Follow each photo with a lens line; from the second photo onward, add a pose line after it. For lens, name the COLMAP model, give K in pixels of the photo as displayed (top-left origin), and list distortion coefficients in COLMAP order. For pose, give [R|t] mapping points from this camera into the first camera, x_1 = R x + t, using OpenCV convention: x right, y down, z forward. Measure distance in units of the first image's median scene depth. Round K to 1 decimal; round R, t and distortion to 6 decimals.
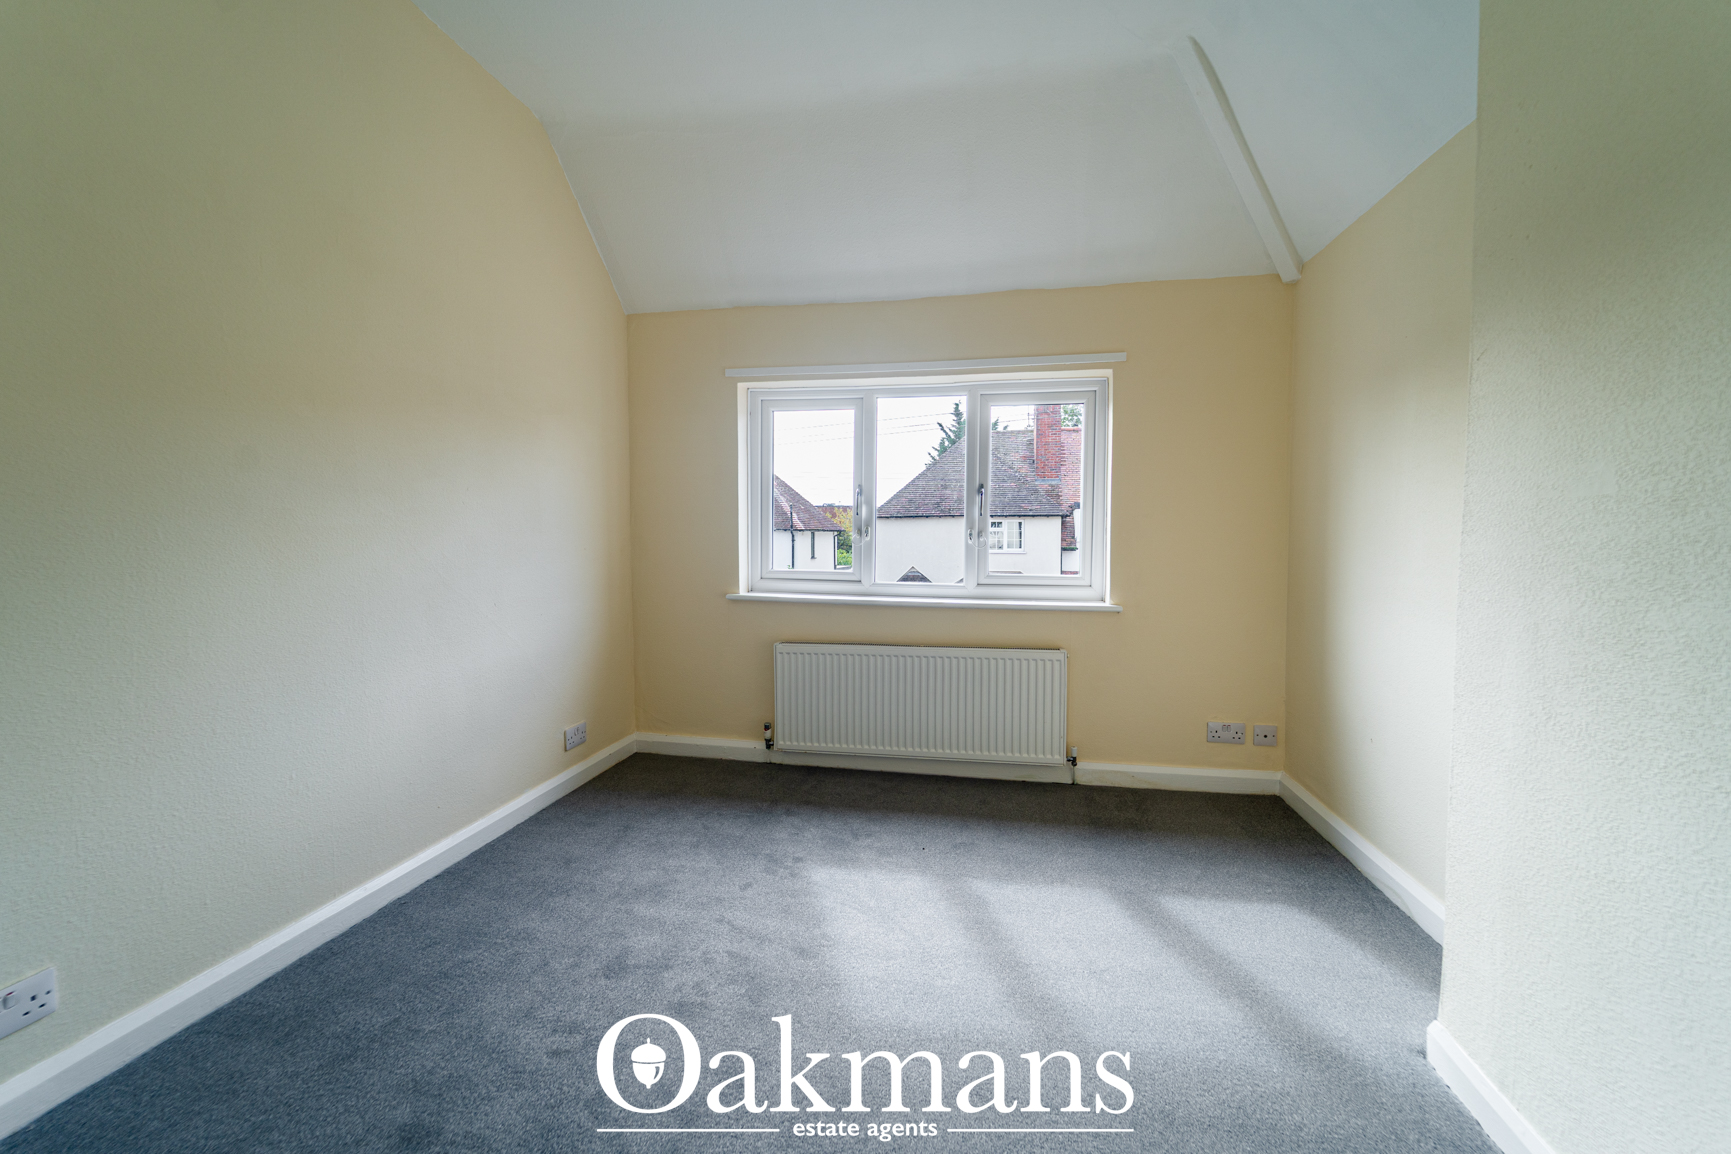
lens RADIAL K [[709.9, 0, 860.9], [0, 709.9, 567.1], [0, 0, 1]] dist [0.006350, -0.003418]
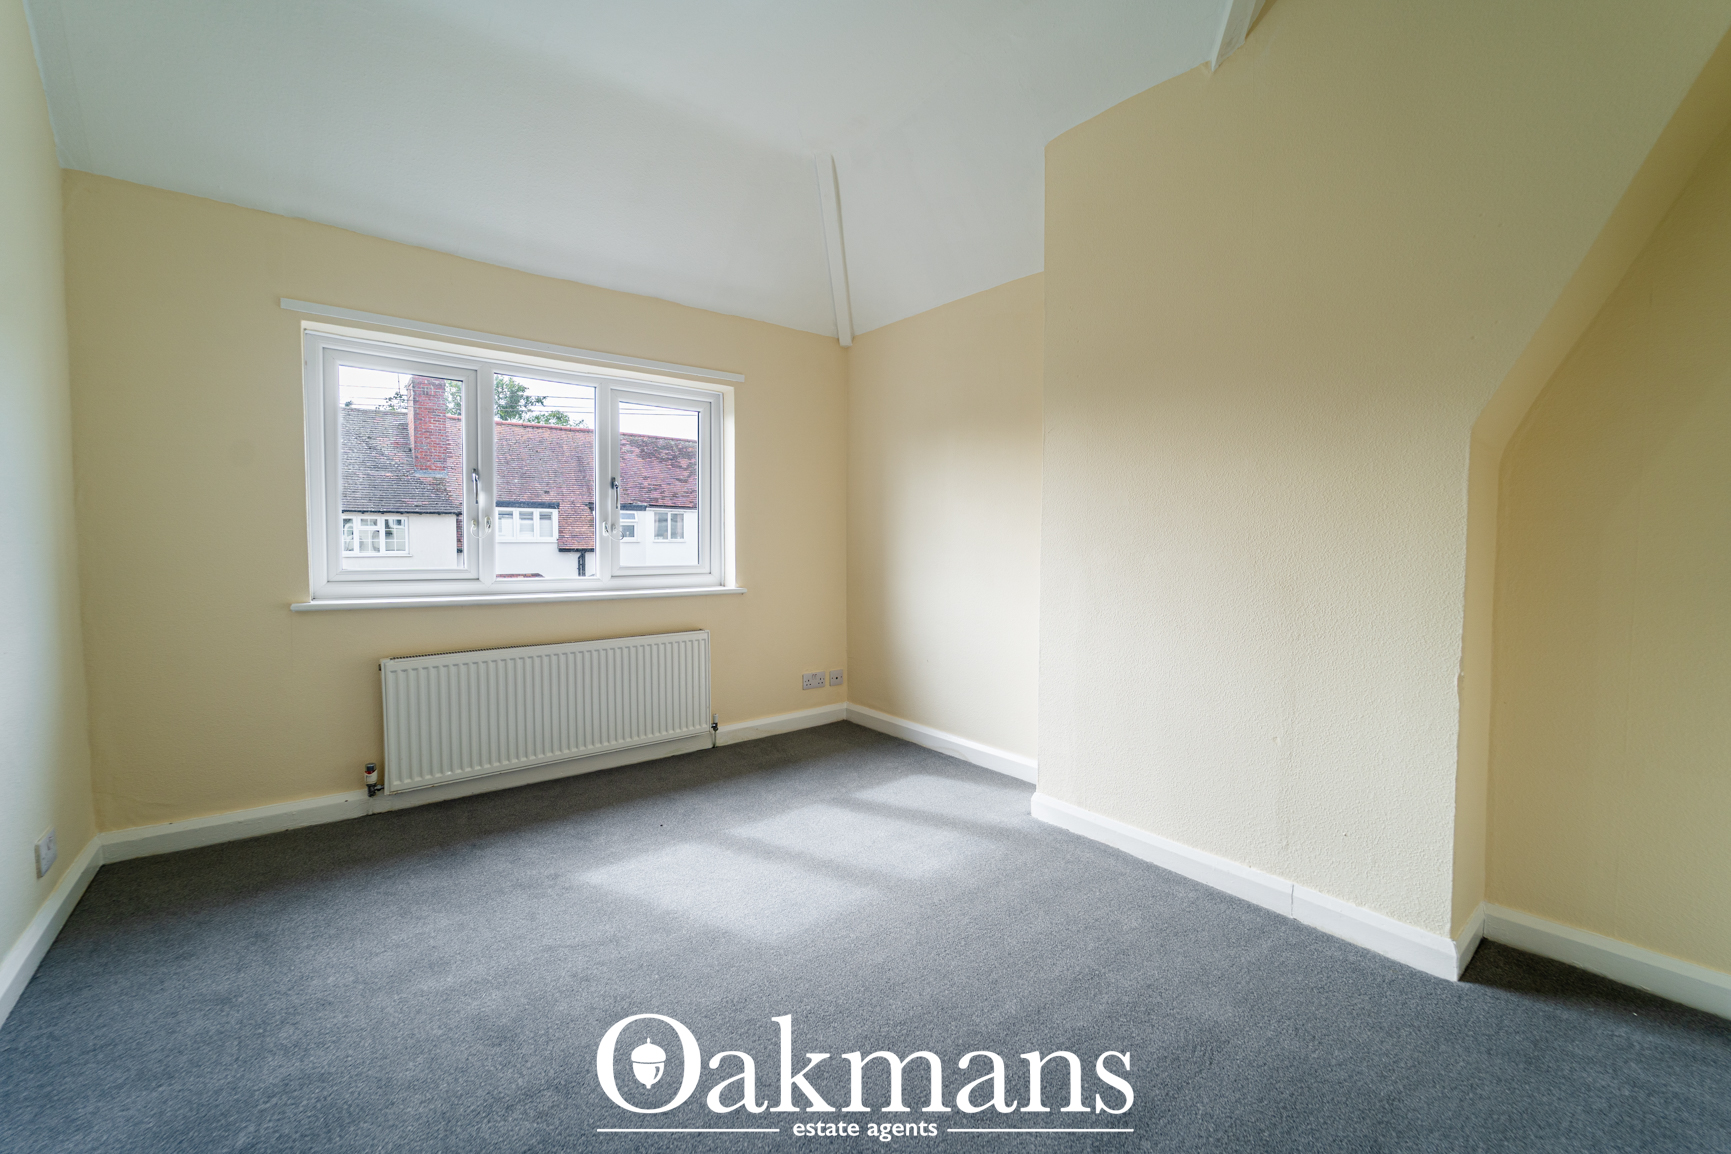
lens RADIAL K [[723.9, 0, 867.8], [0, 723.9, 570.3], [0, 0, 1]] dist [-0.000004, -0.000430]
pose [[0.639232, -0.034157, 0.768255, -0.432870], [0.033832, 0.999295, 0.016279, 0.012431], [-0.768269, 0.015585, 0.639937, 0.067482]]
